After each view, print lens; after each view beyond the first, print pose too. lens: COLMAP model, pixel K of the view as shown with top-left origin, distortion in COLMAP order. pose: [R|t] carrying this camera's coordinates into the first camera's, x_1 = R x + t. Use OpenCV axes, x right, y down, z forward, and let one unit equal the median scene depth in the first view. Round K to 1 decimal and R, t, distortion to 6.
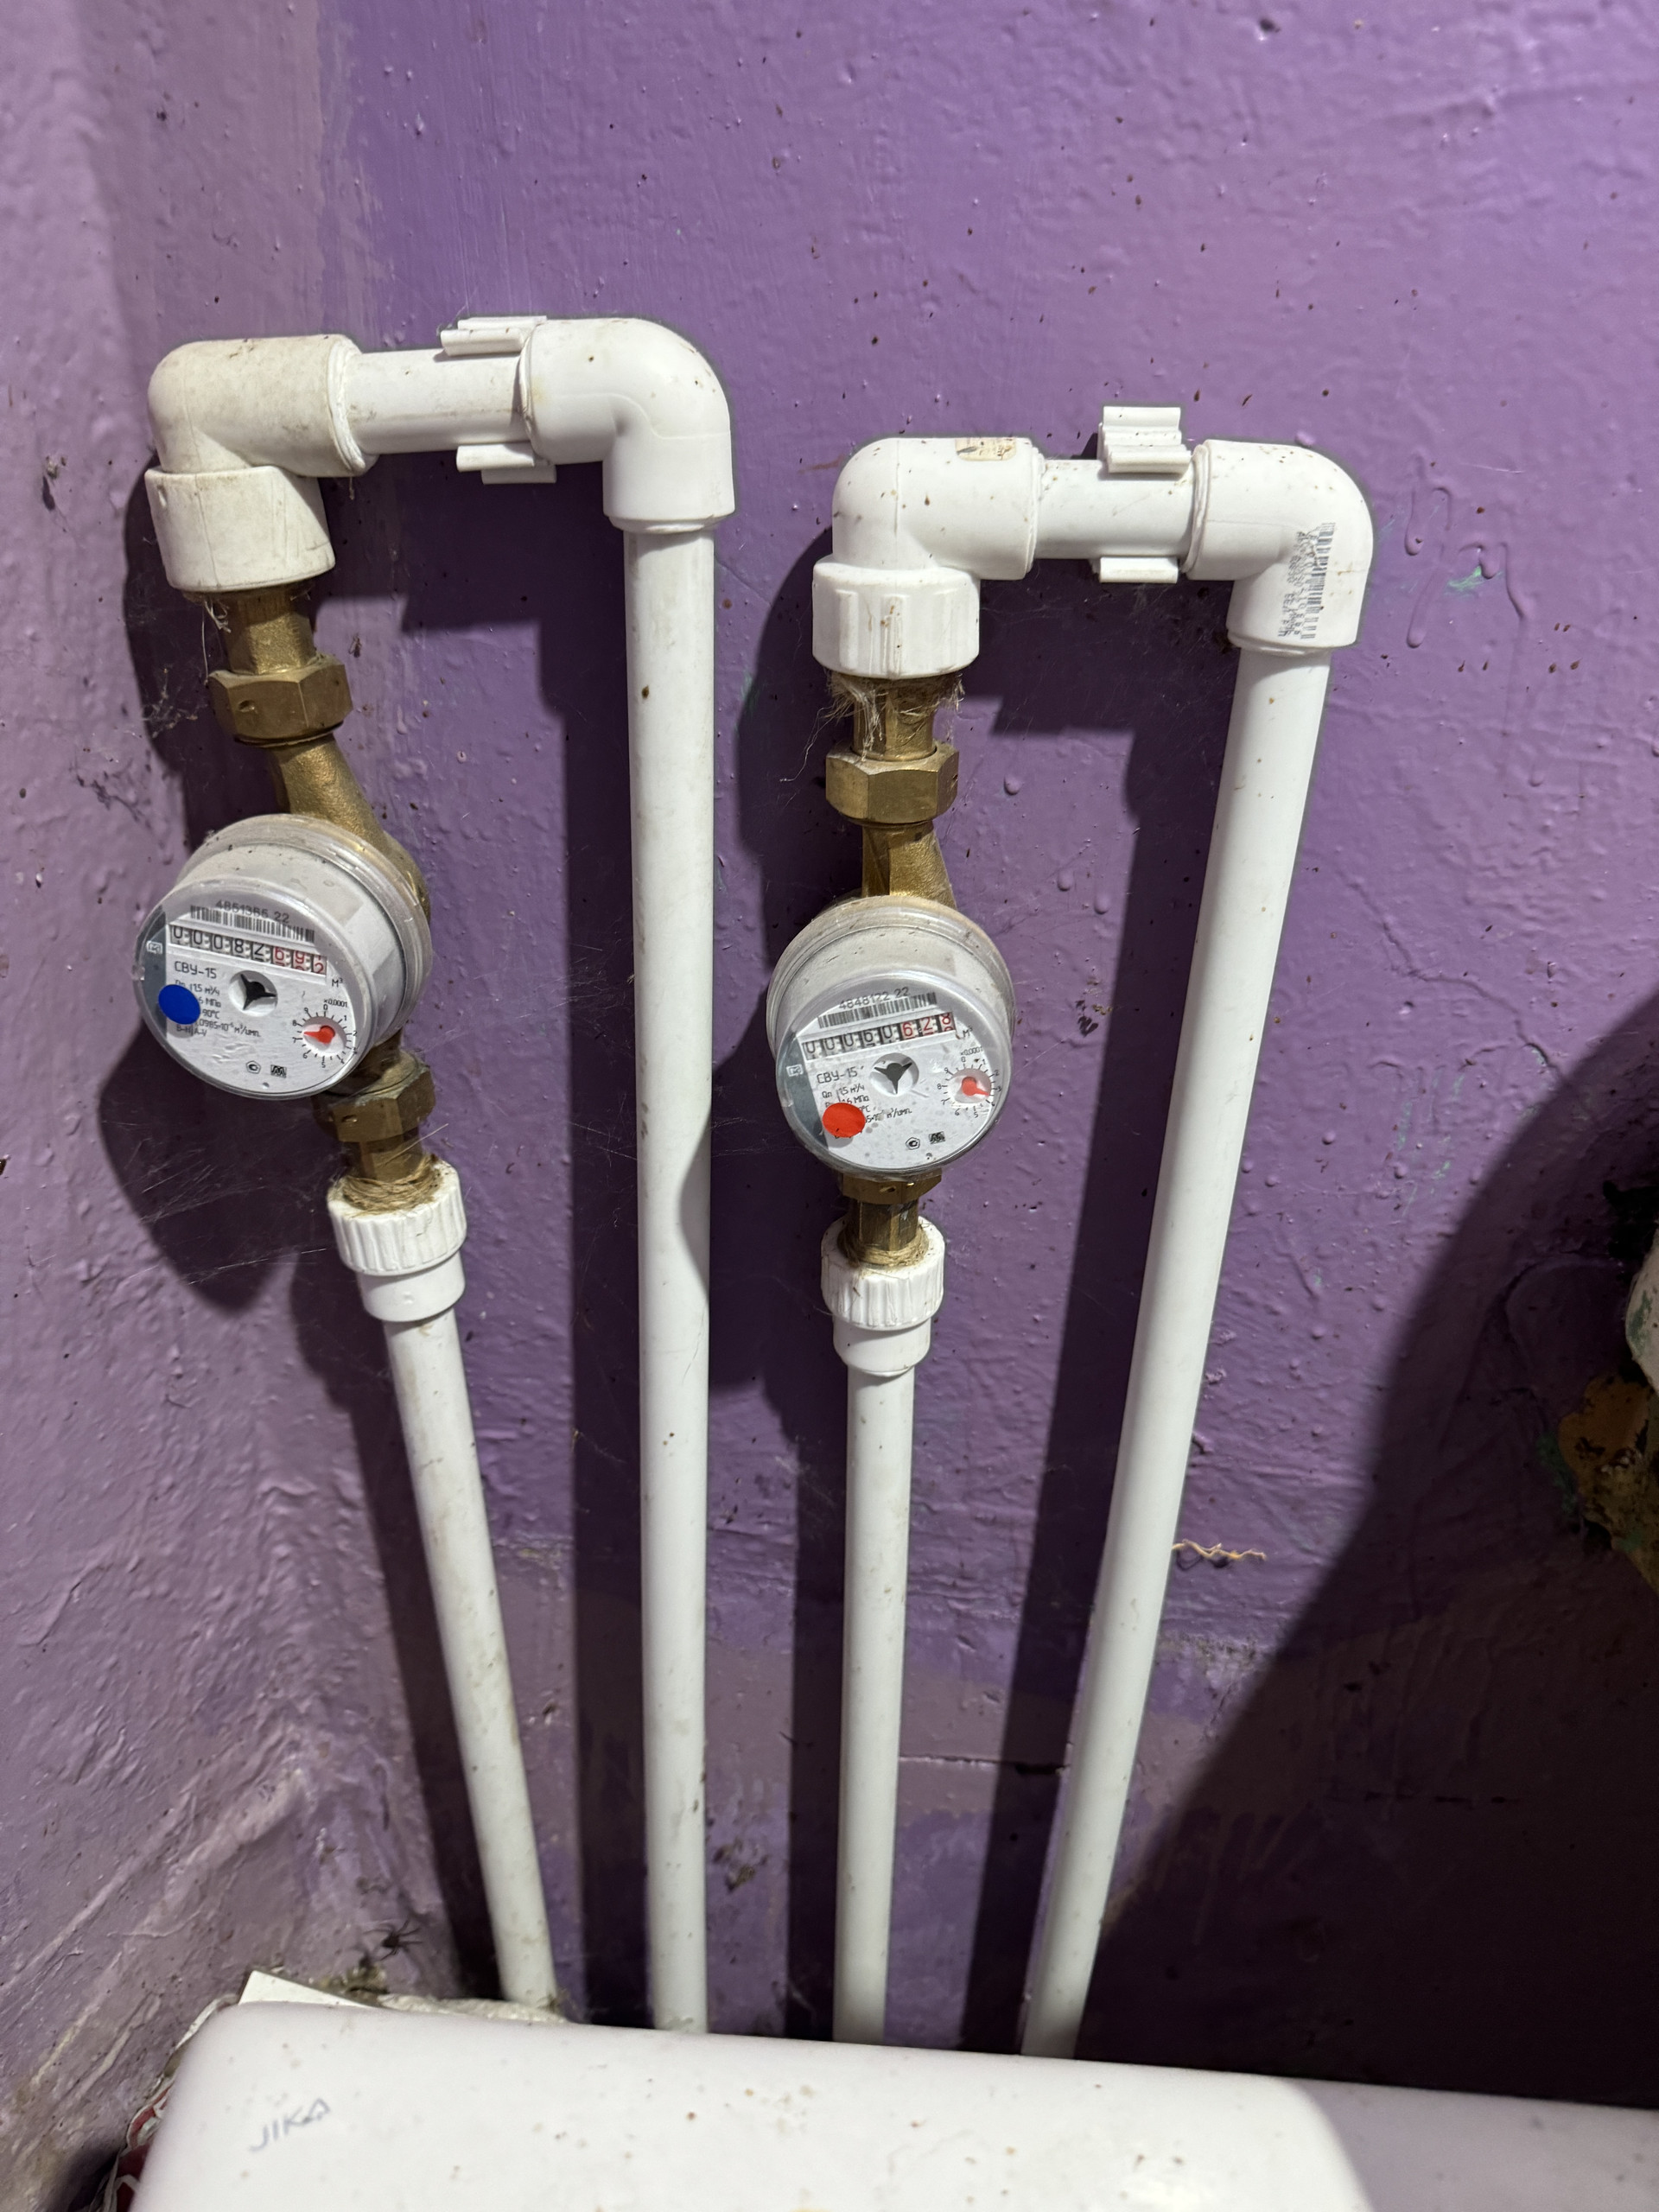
lens RADIAL K [[1531.7, 0, 834.0], [0, 1531.7, 1104.4], [0, 0, 1]] dist [0.058764, -0.068218]
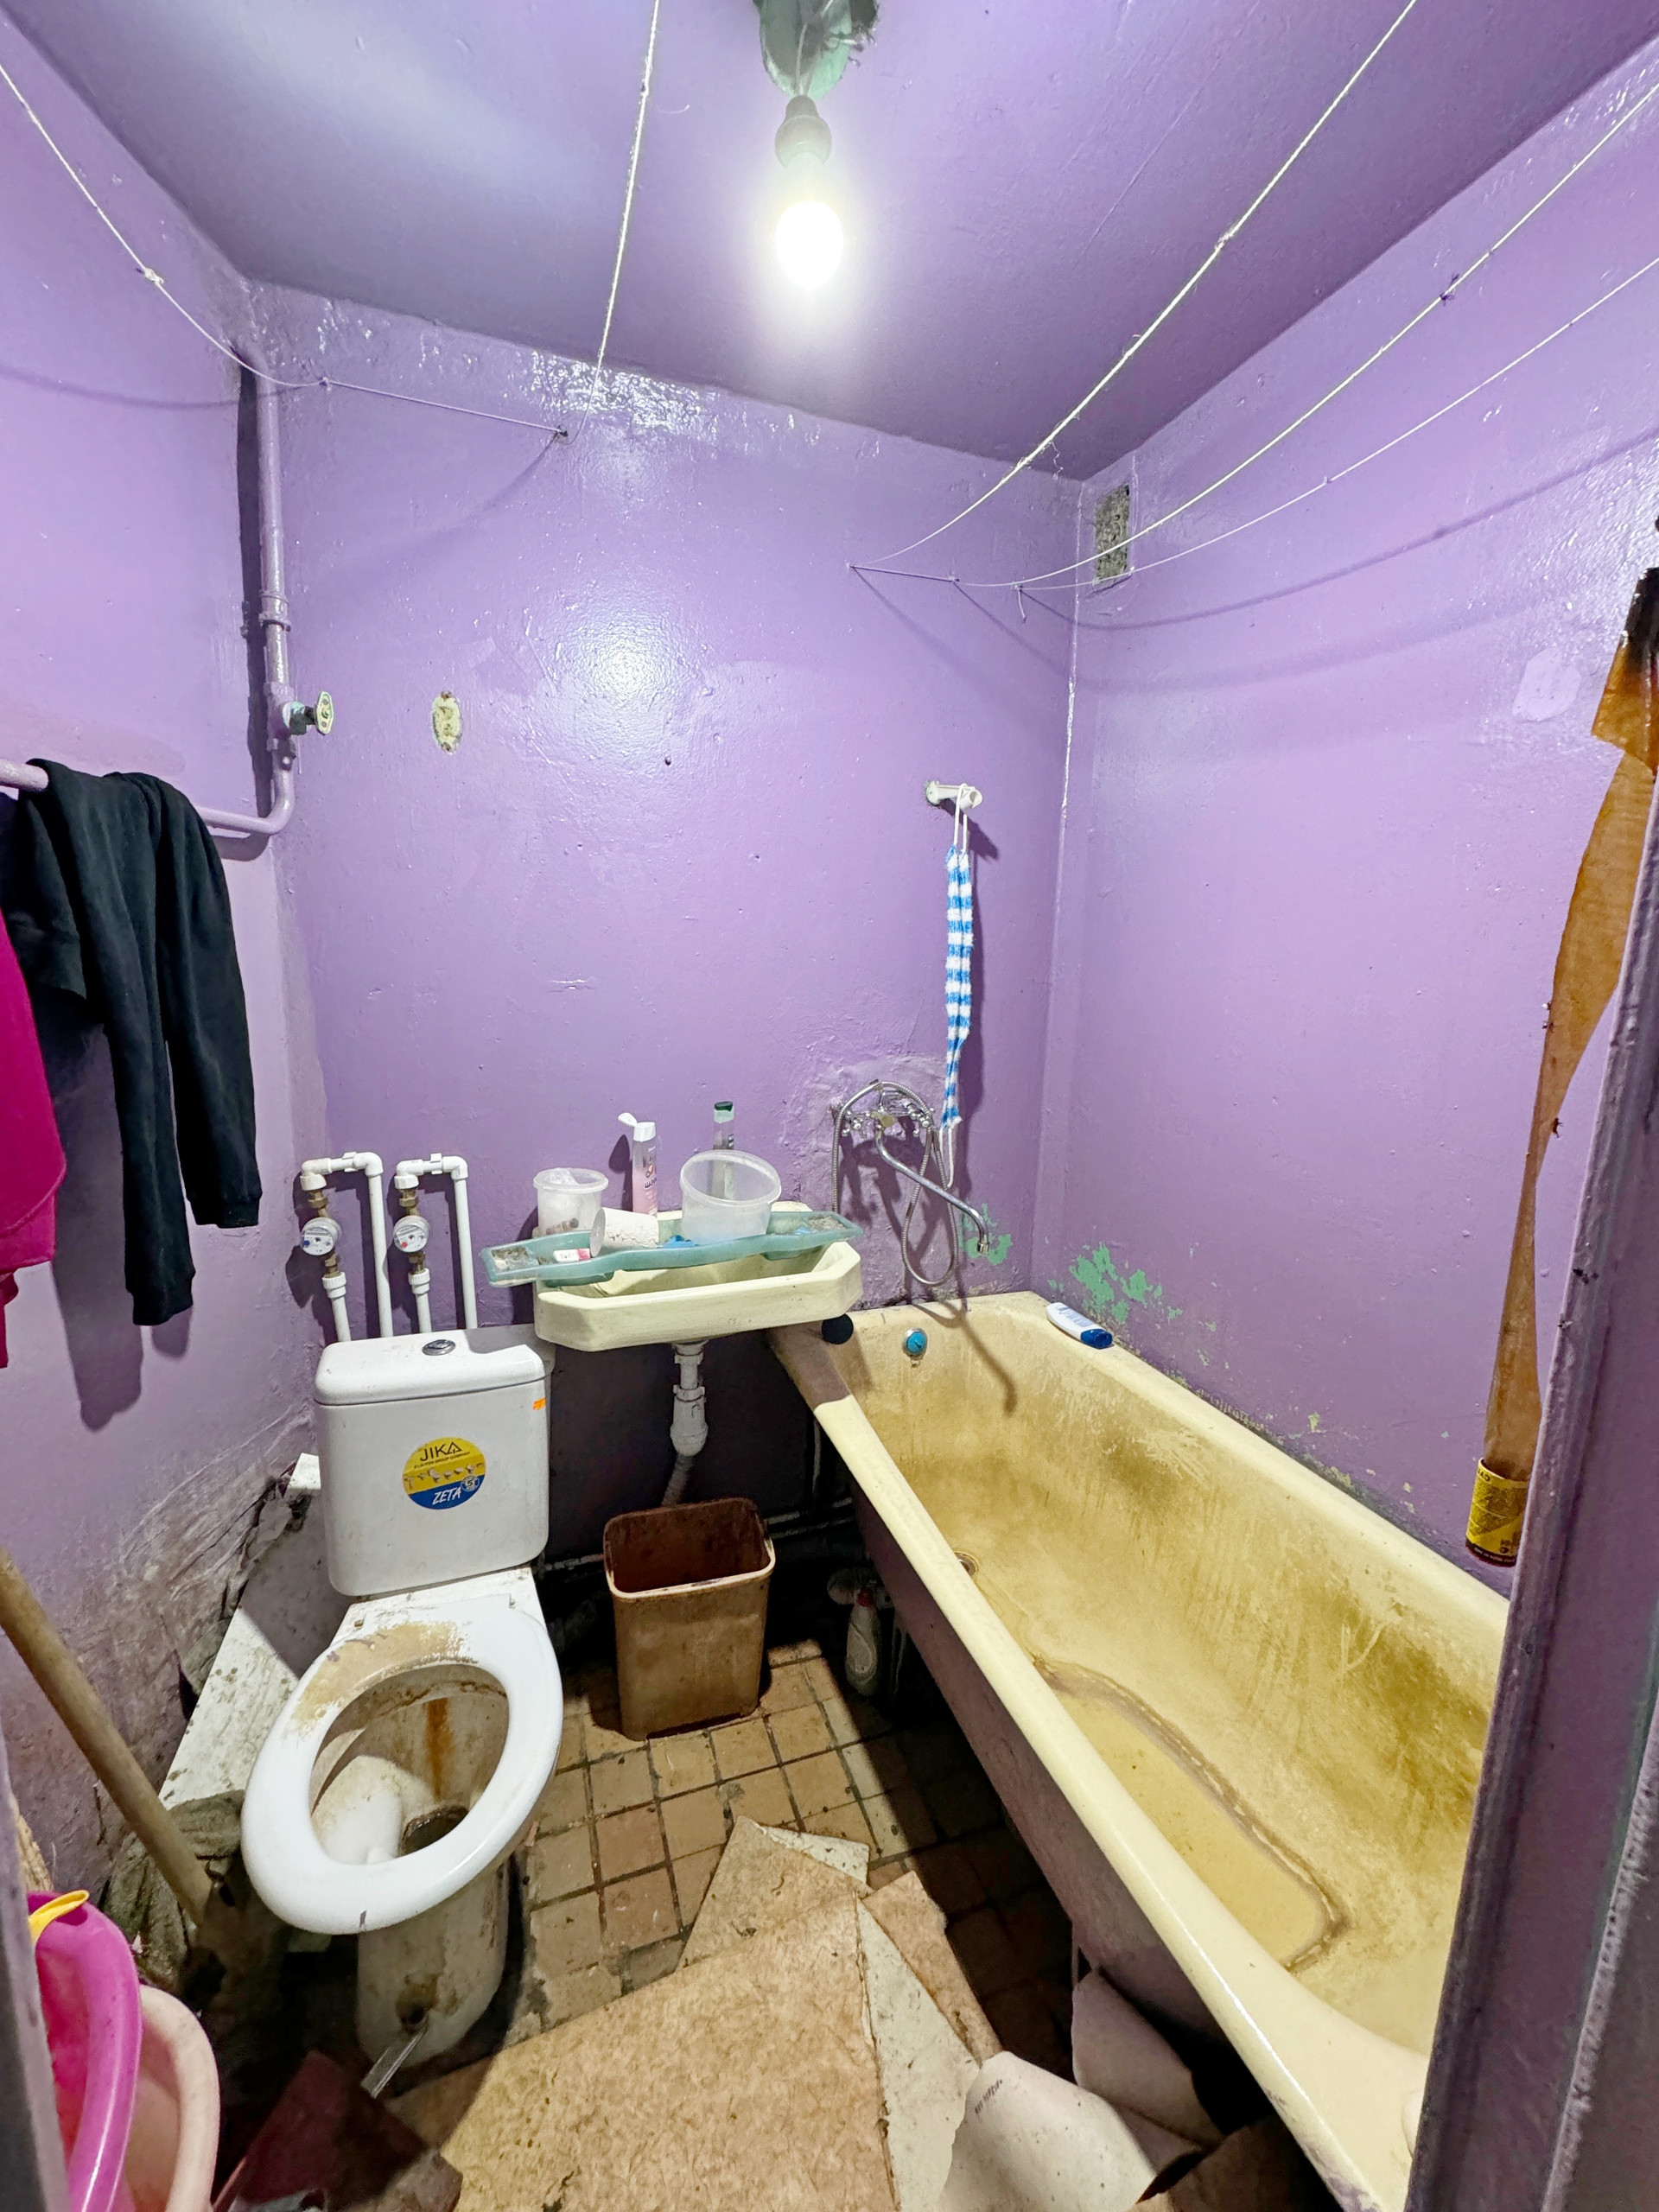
lens RADIAL K [[853.9, 0, 817.5], [0, 853.9, 1103.5], [0, 0, 1]] dist [0.001363, 0.000573]
pose [[0.927757, -0.100353, 0.359439, 0.451953], [0.217723, 0.927808, -0.302933, 1.086343], [-0.303090, 0.359306, 0.882630, -3.604803]]
